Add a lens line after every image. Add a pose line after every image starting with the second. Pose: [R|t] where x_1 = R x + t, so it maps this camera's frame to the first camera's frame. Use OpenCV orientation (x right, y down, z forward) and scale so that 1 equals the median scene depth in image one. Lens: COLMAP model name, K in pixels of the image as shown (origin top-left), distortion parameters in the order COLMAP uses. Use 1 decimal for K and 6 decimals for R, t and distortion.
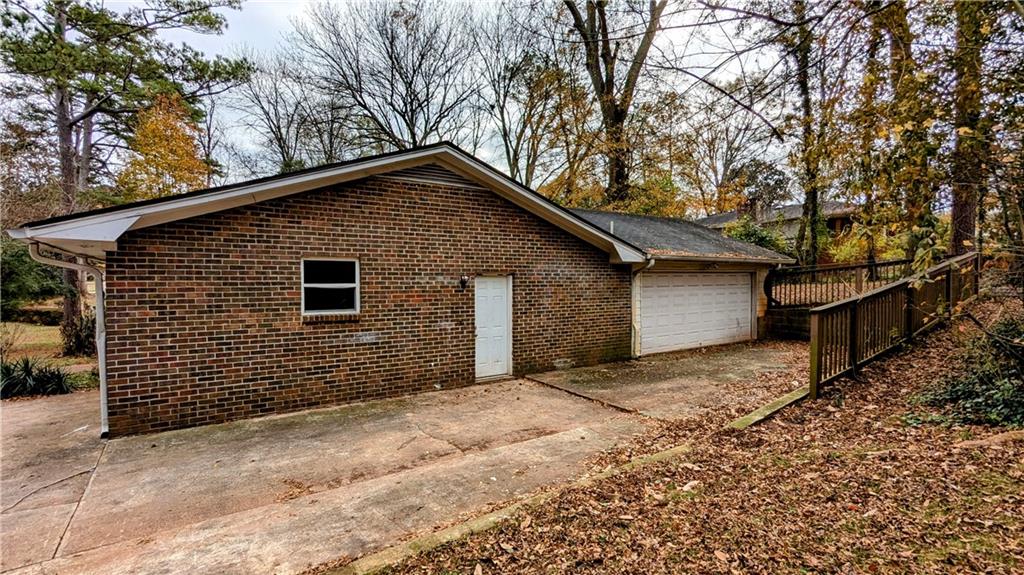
lens RADIAL K [[475.6, 0, 512.0], [0, 475.6, 290.2], [0, 0, 1]] dist [-0.002352, -0.002603]
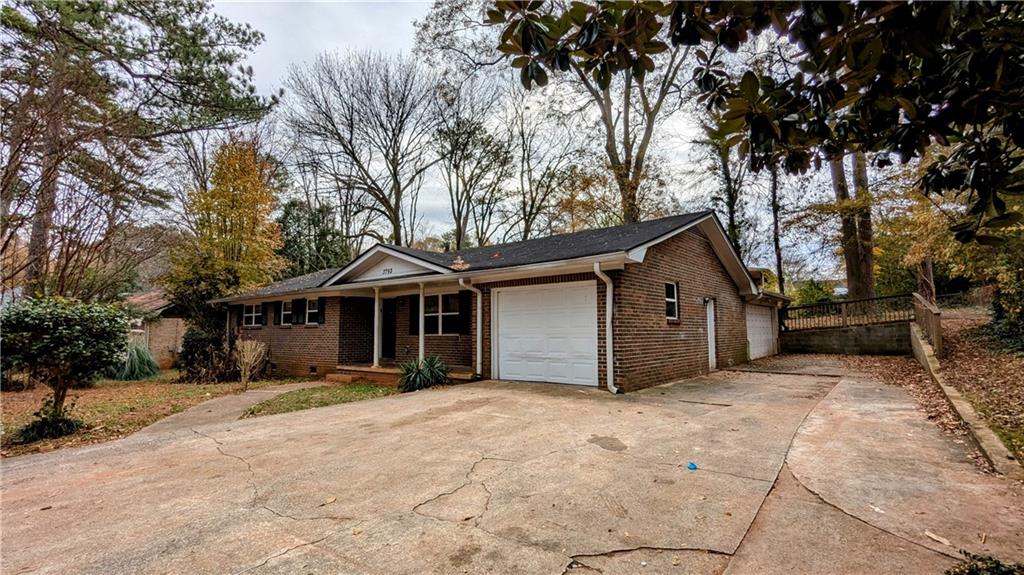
lens RADIAL K [[475.6, 0, 509.9], [0, 475.6, 291.6], [0, 0, 1]] dist [-0.002352, -0.002603]
pose [[0.957208, 0.024743, 0.288341, -0.681034], [0.005860, 0.994477, -0.104790, 0.062404], [-0.289341, 0.101996, 0.951777, -0.150228]]
